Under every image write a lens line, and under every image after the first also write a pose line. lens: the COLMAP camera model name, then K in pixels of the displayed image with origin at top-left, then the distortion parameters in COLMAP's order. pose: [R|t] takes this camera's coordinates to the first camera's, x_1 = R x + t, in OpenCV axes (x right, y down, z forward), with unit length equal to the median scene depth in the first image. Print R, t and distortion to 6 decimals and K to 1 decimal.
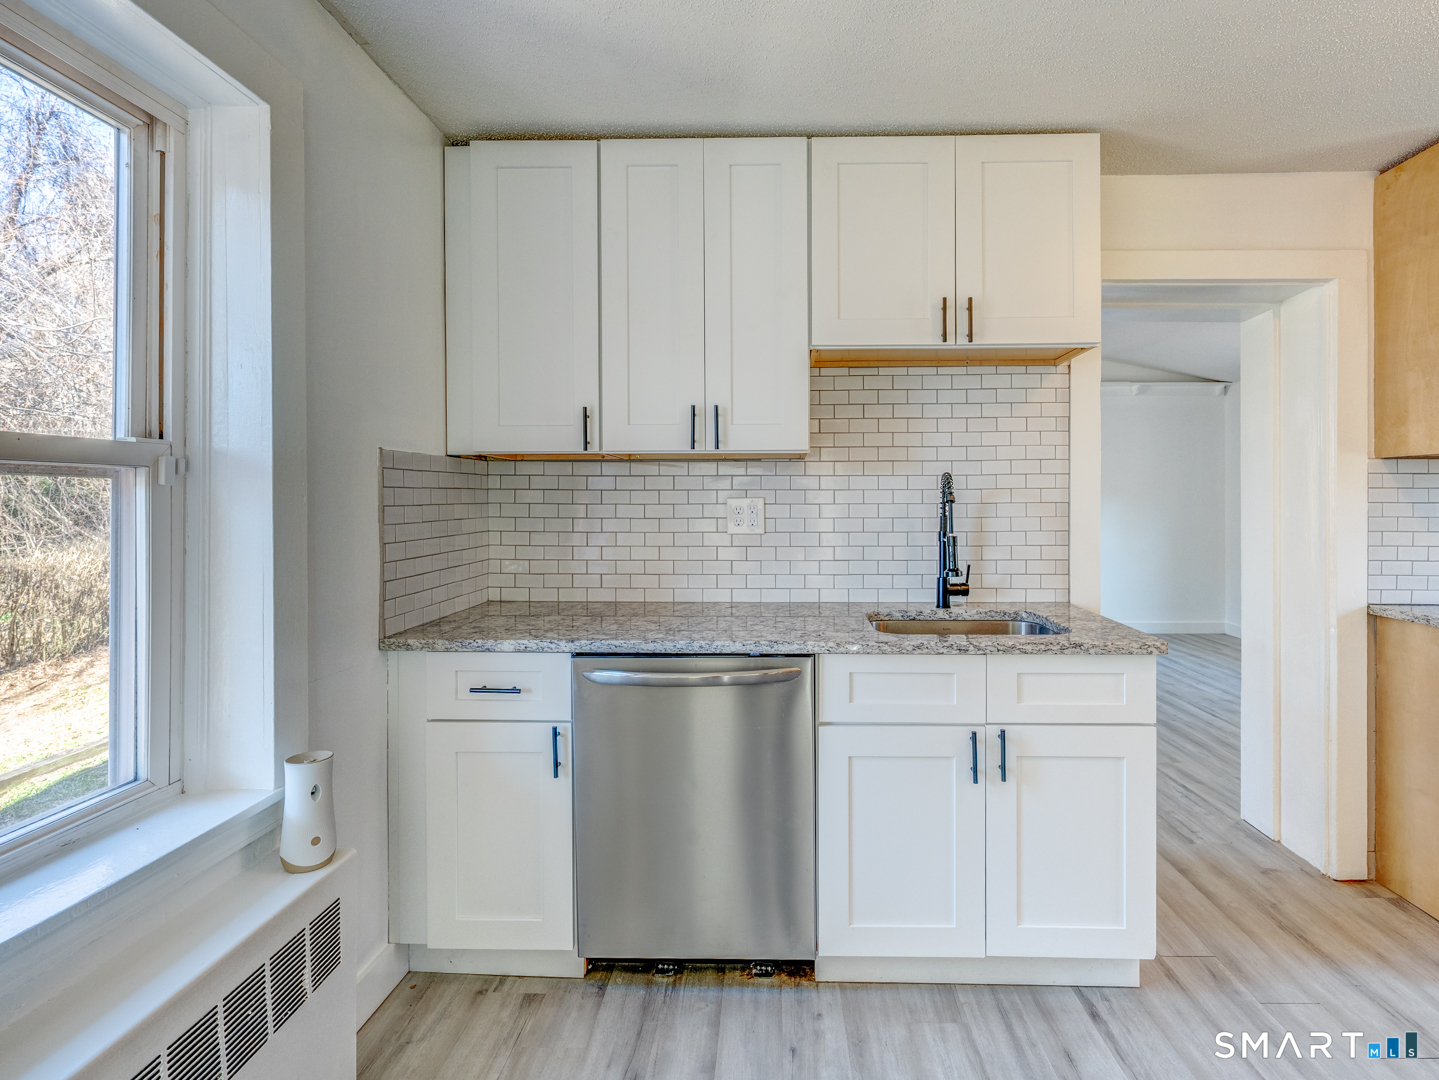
lens RADIAL K [[783.8, 0, 716.5], [0, 783.8, 559.3], [0, 0, 1]] dist [0.003555, -0.001734]
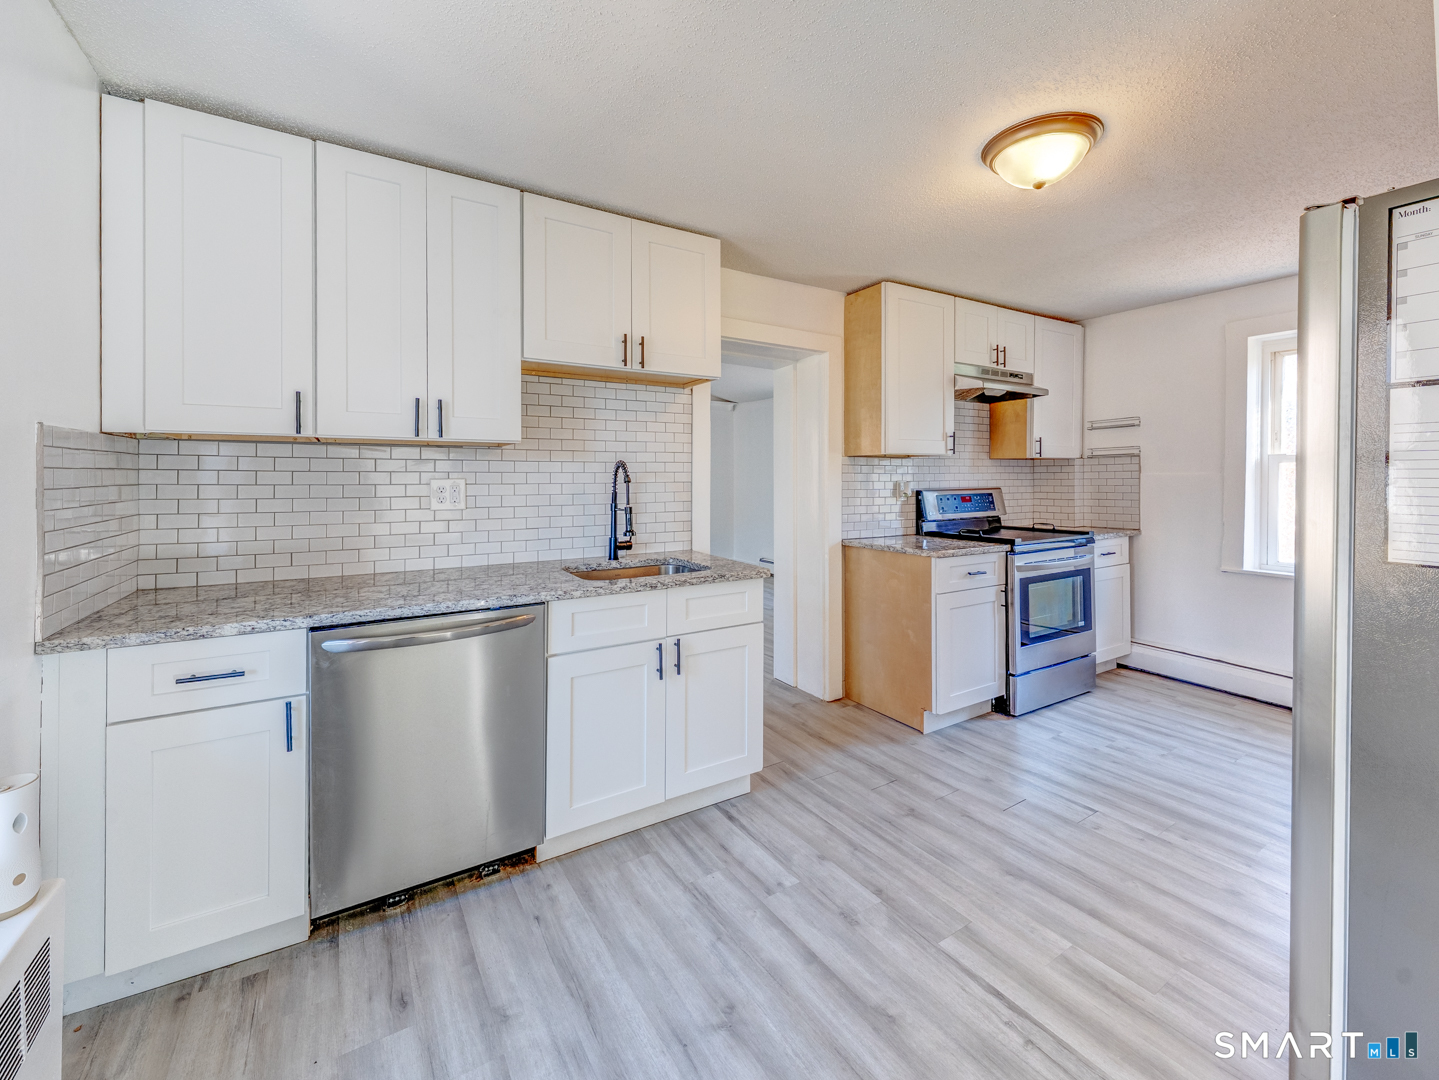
lens RADIAL K [[623.5, 0, 724.6], [0, 623.5, 531.6], [0, 0, 1]] dist [0.011846, -0.005144]
pose [[0.826972, -0.048523, 0.560146, -0.170997], [0.043543, 0.998804, 0.022237, -0.002790], [-0.560555, 0.006001, 0.828095, -0.004354]]
